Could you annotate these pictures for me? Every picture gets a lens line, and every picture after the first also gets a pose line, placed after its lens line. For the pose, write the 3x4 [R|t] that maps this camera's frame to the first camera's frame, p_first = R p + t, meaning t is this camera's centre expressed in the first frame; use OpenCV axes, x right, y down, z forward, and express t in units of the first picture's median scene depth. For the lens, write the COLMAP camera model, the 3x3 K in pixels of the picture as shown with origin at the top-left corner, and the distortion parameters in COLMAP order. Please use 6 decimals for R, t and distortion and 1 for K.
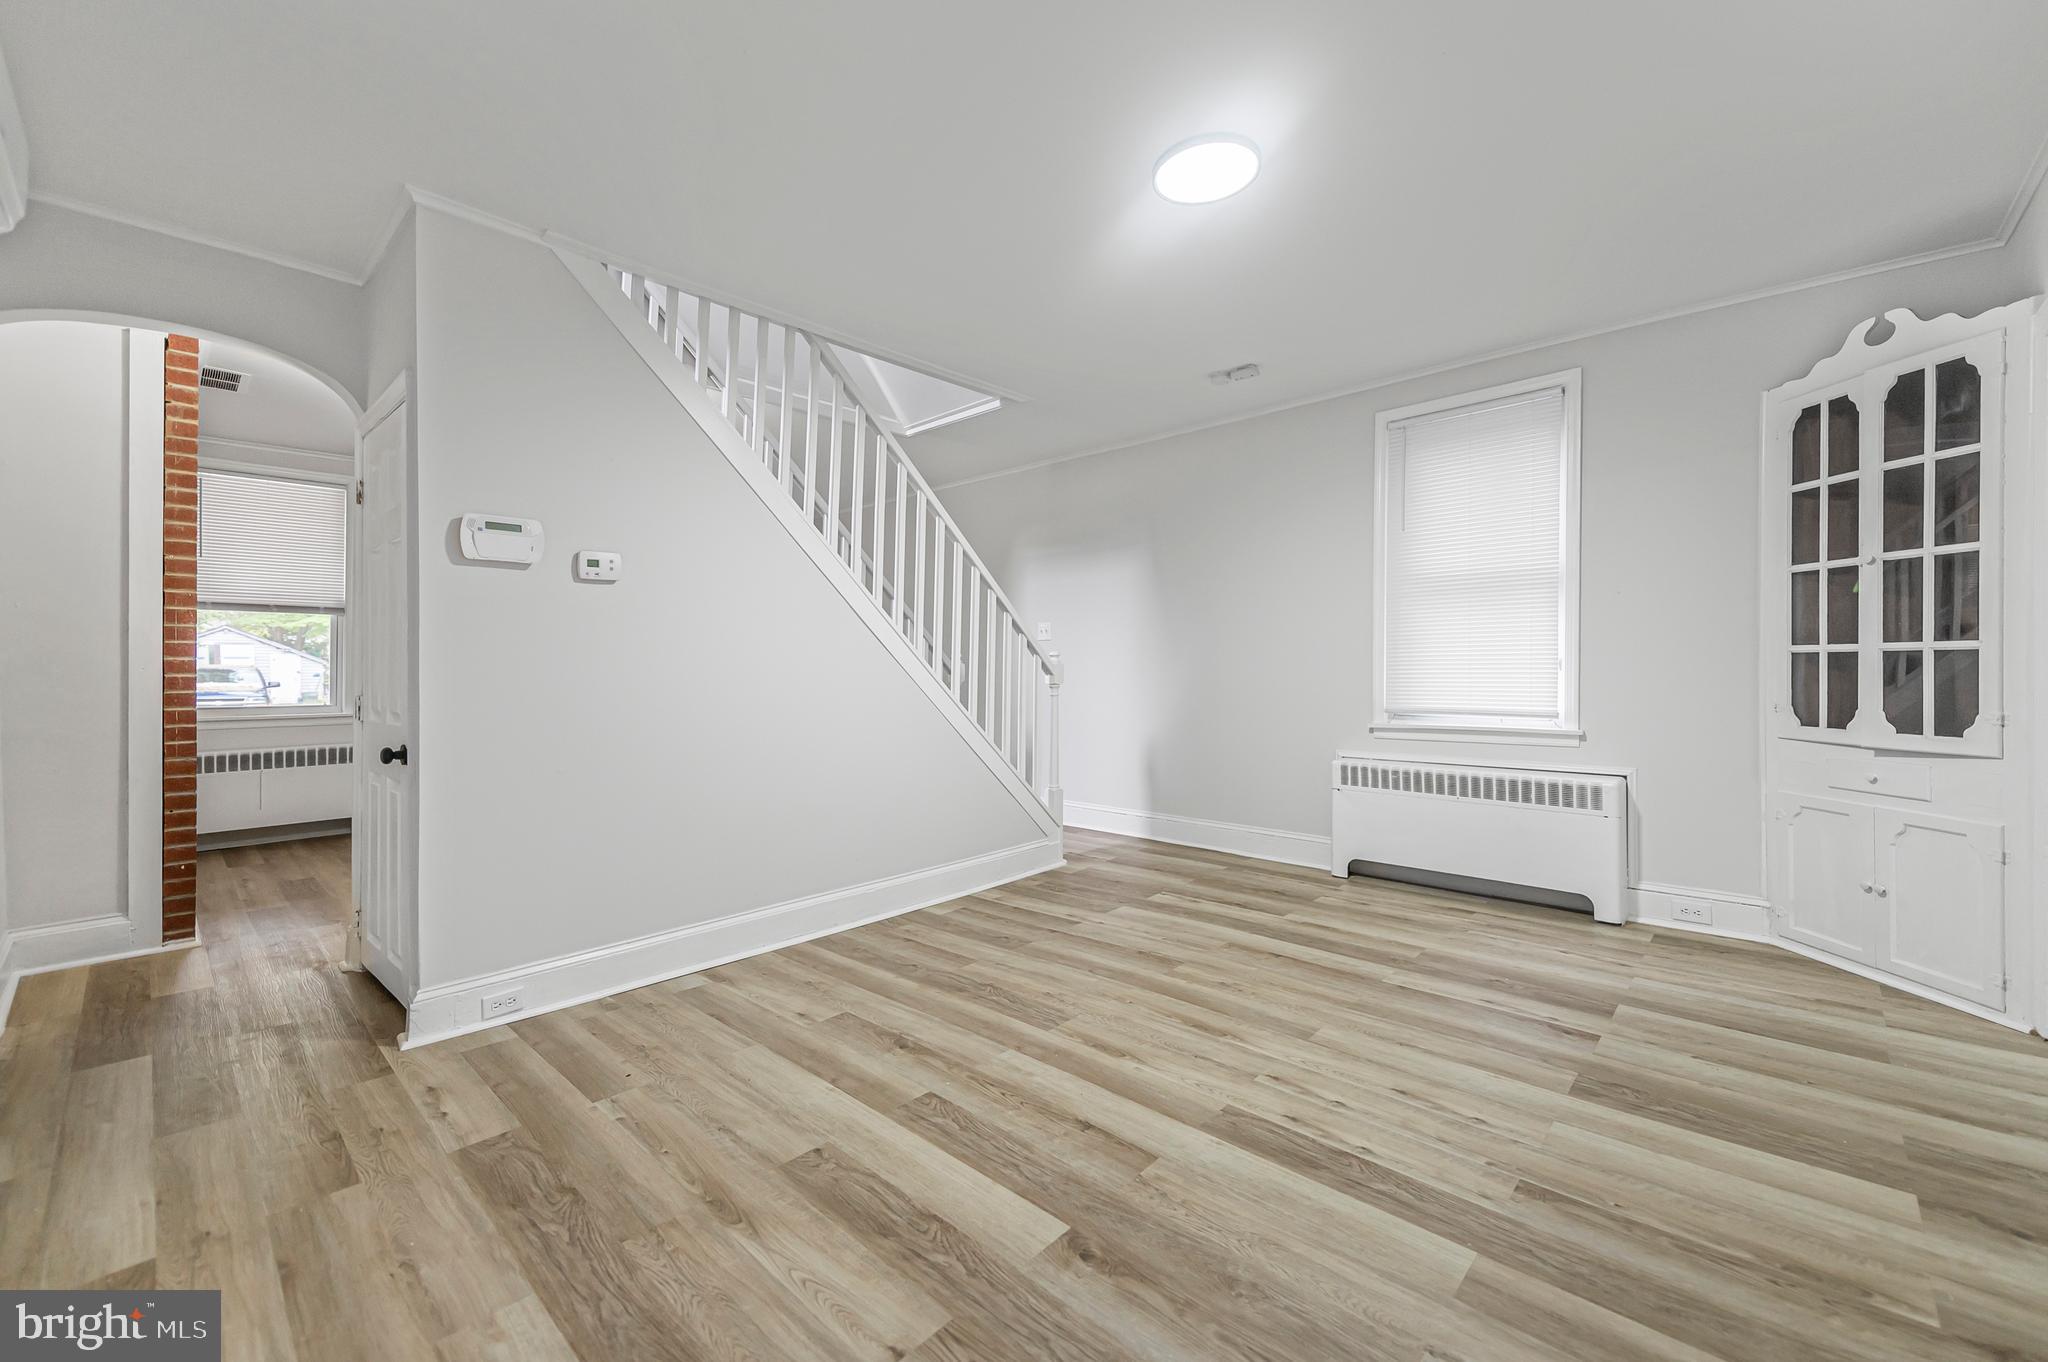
lens RADIAL K [[816.1, 0, 1023.8], [0, 816.1, 674.3], [0, 0, 1]] dist [0.008649, -0.002426]
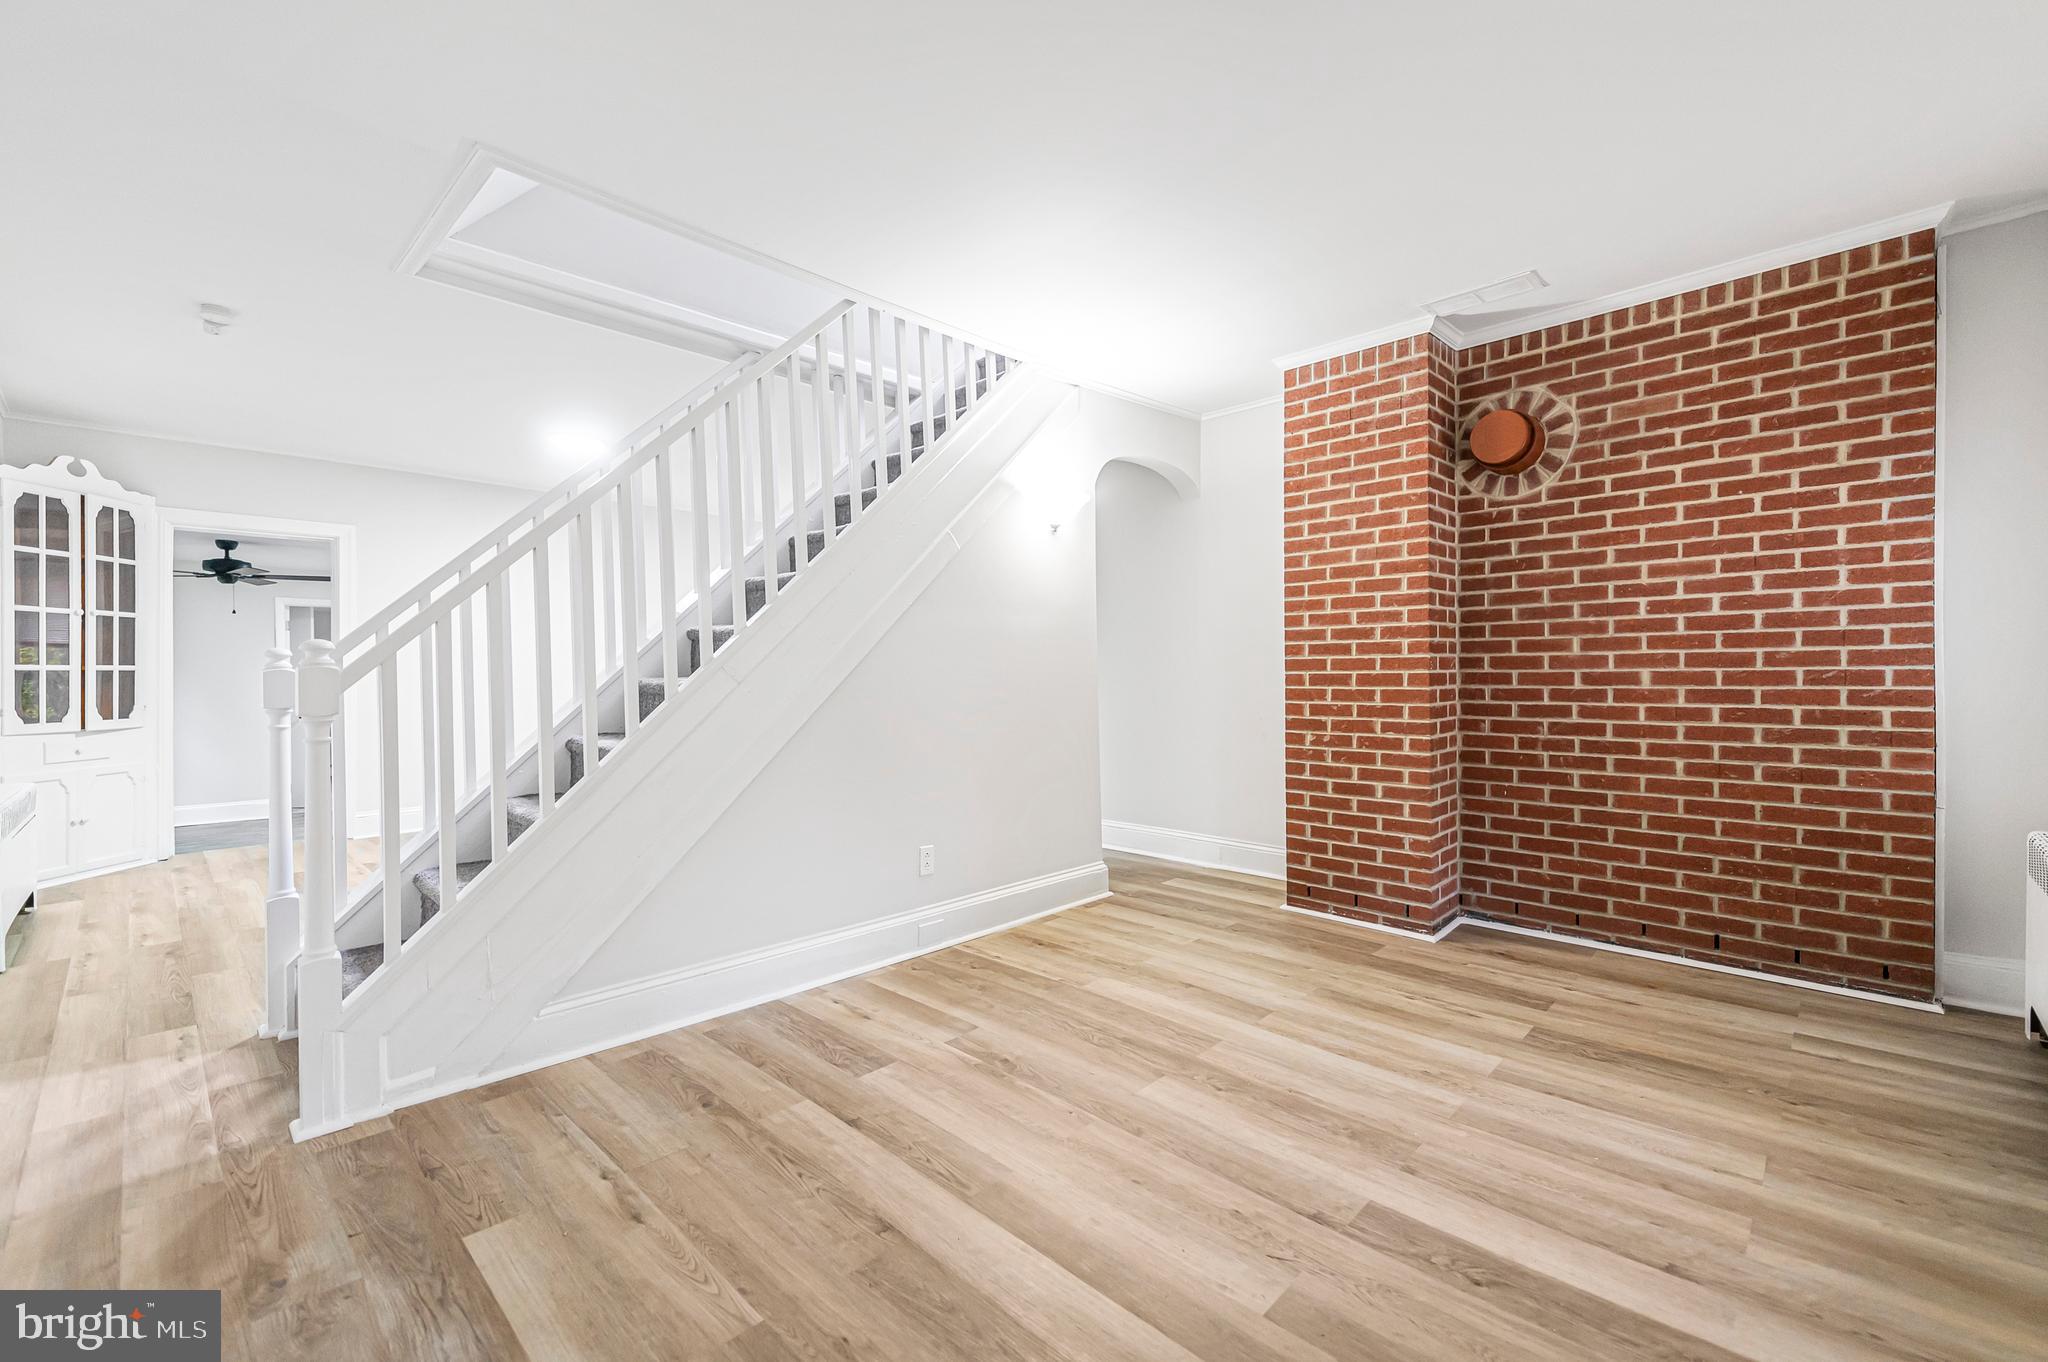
lens RADIAL K [[873.8, 0, 1030.2], [0, 873.8, 676.0], [0, 0, 1]] dist [0.013197, -0.003231]
pose [[-0.999558, 0.004184, 0.029434, -0.812911], [0.004366, 0.999972, 0.006129, -0.019067], [-0.029407, 0.006255, -0.999548, 2.554229]]
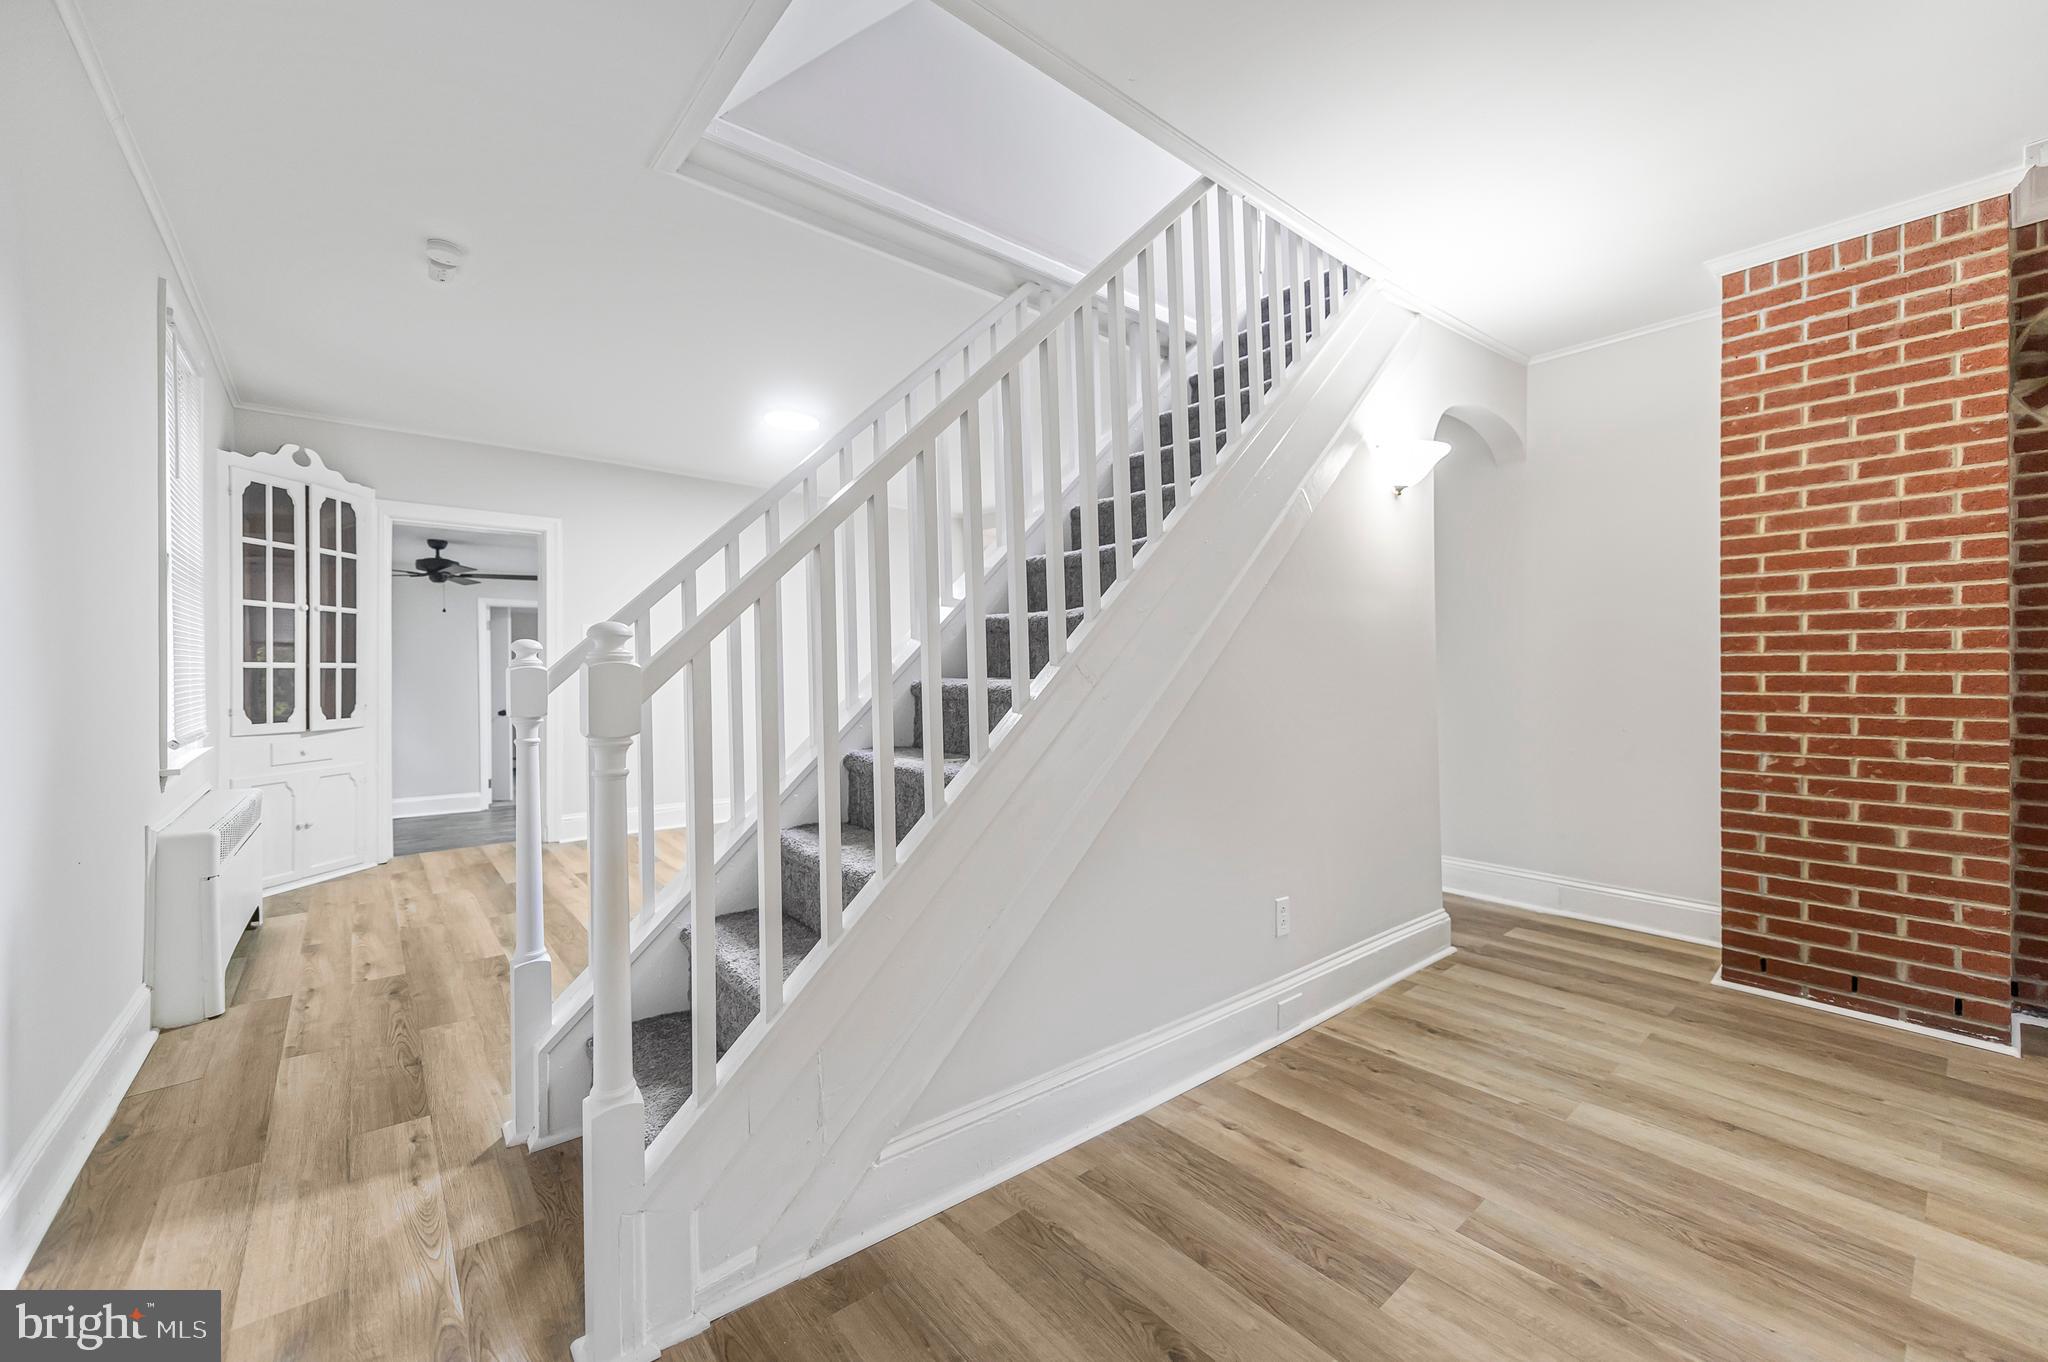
lens RADIAL K [[816.1, 0, 1022.5], [0, 816.1, 679.5], [0, 0, 1]] dist [0.008649, -0.002426]
pose [[-0.990560, 0.000557, 0.137080, -0.470972], [0.001985, 0.999945, 0.010275, -0.019433], [-0.137067, 0.010450, -0.990507, 2.242152]]
